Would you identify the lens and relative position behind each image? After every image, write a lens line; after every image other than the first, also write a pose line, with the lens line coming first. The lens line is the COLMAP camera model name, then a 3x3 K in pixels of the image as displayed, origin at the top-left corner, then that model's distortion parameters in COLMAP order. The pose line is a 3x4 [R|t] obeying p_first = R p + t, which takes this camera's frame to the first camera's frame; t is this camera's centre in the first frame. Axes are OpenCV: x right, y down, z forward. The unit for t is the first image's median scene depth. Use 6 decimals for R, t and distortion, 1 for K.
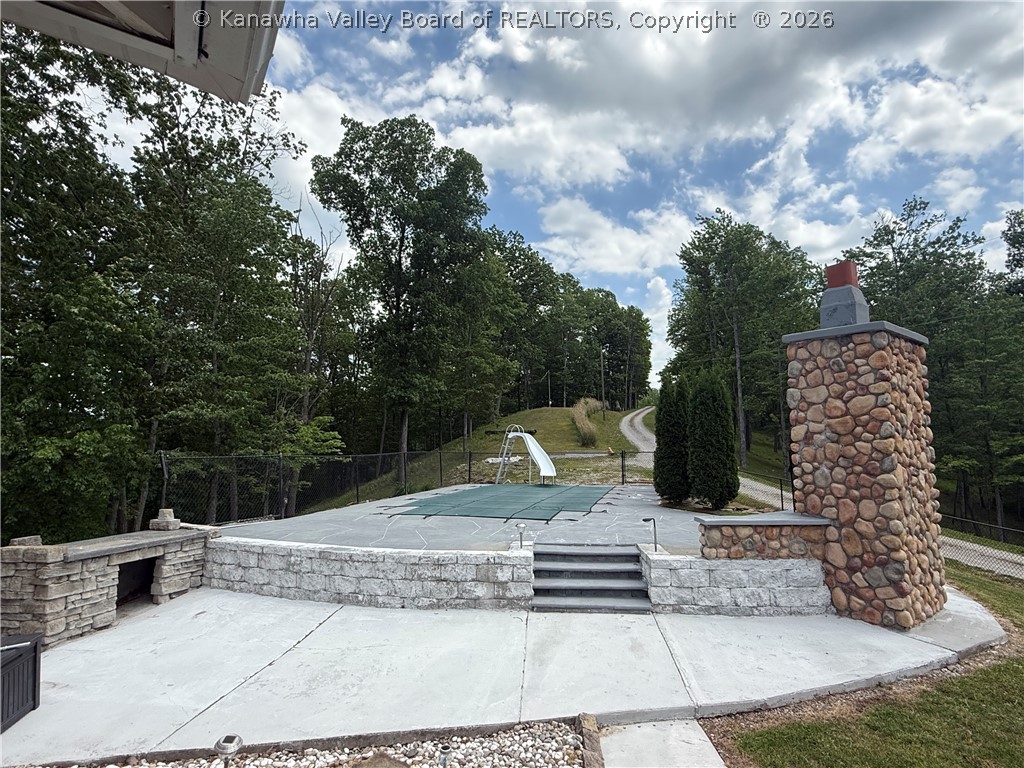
lens RADIAL K [[528.9, 0, 512.0], [0, 528.9, 384.0], [0, 0, 1]] dist [0.002920, 0.000677]
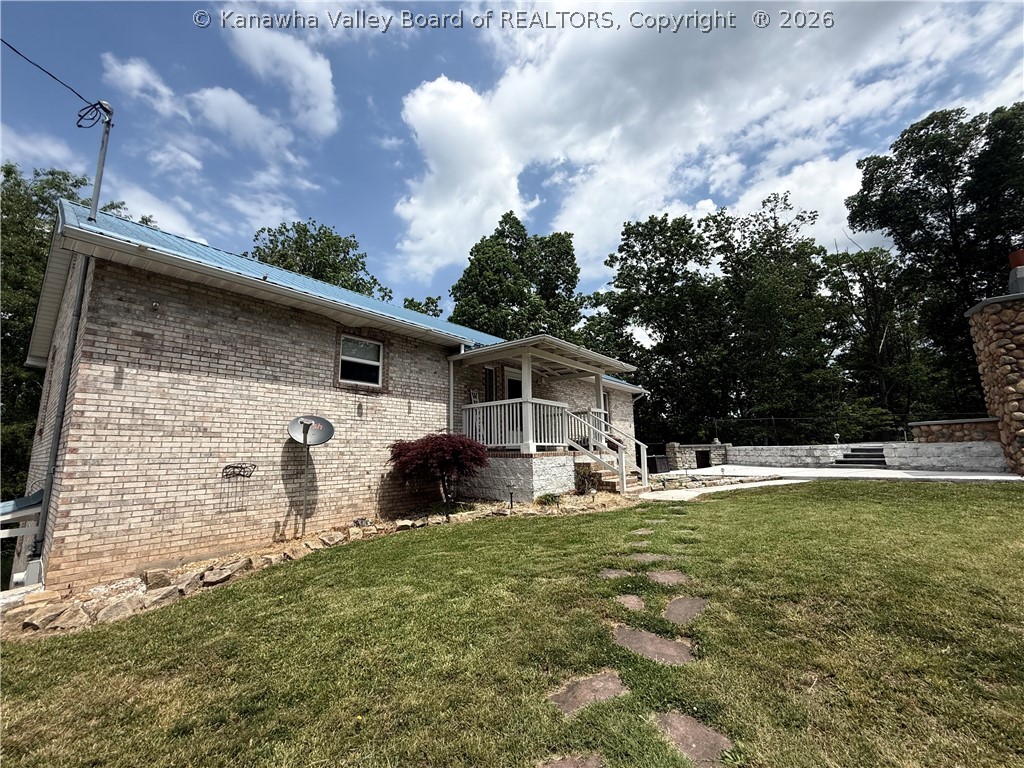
lens RADIAL K [[408.3, 0, 510.6], [0, 408.3, 386.5], [0, 0, 1]] dist [0.000030, 0.000194]
pose [[0.322003, -0.156177, -0.933768, 1.299954], [0.148400, 0.982434, -0.113142, 0.073285], [0.935035, -0.102139, 0.339523, -0.866092]]
